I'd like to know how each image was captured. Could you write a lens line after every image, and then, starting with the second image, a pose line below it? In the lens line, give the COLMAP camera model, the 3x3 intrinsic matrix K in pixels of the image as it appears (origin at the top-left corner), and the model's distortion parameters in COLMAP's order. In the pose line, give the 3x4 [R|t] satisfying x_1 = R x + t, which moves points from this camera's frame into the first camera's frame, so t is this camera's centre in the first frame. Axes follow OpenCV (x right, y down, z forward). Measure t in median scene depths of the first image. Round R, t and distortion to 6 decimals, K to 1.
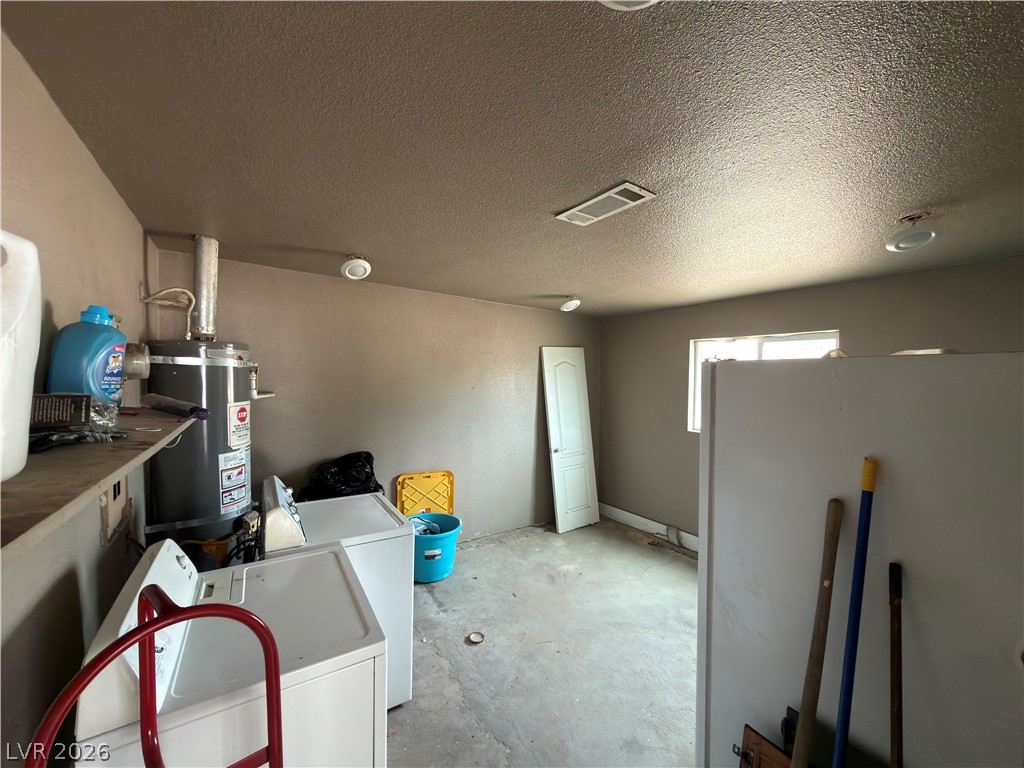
lens RADIAL K [[408.1, 0, 510.8], [0, 408.1, 385.4], [0, 0, 1]] dist [0.000035, -0.000196]
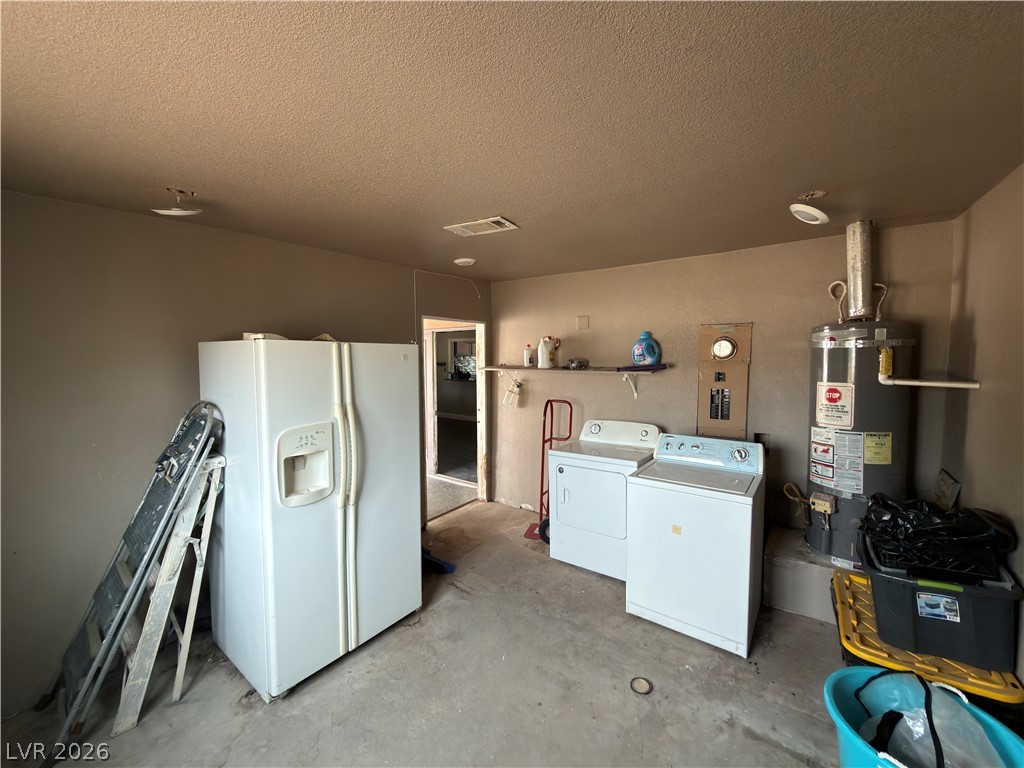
lens RADIAL K [[408.1, 0, 510.8], [0, 408.1, 385.4], [0, 0, 1]] dist [0.000035, -0.000196]
pose [[-0.934488, 0.010524, -0.355839, 0.447652], [-0.022918, 0.995711, 0.089634, -0.025275], [0.355256, 0.091917, -0.930239, 1.678764]]
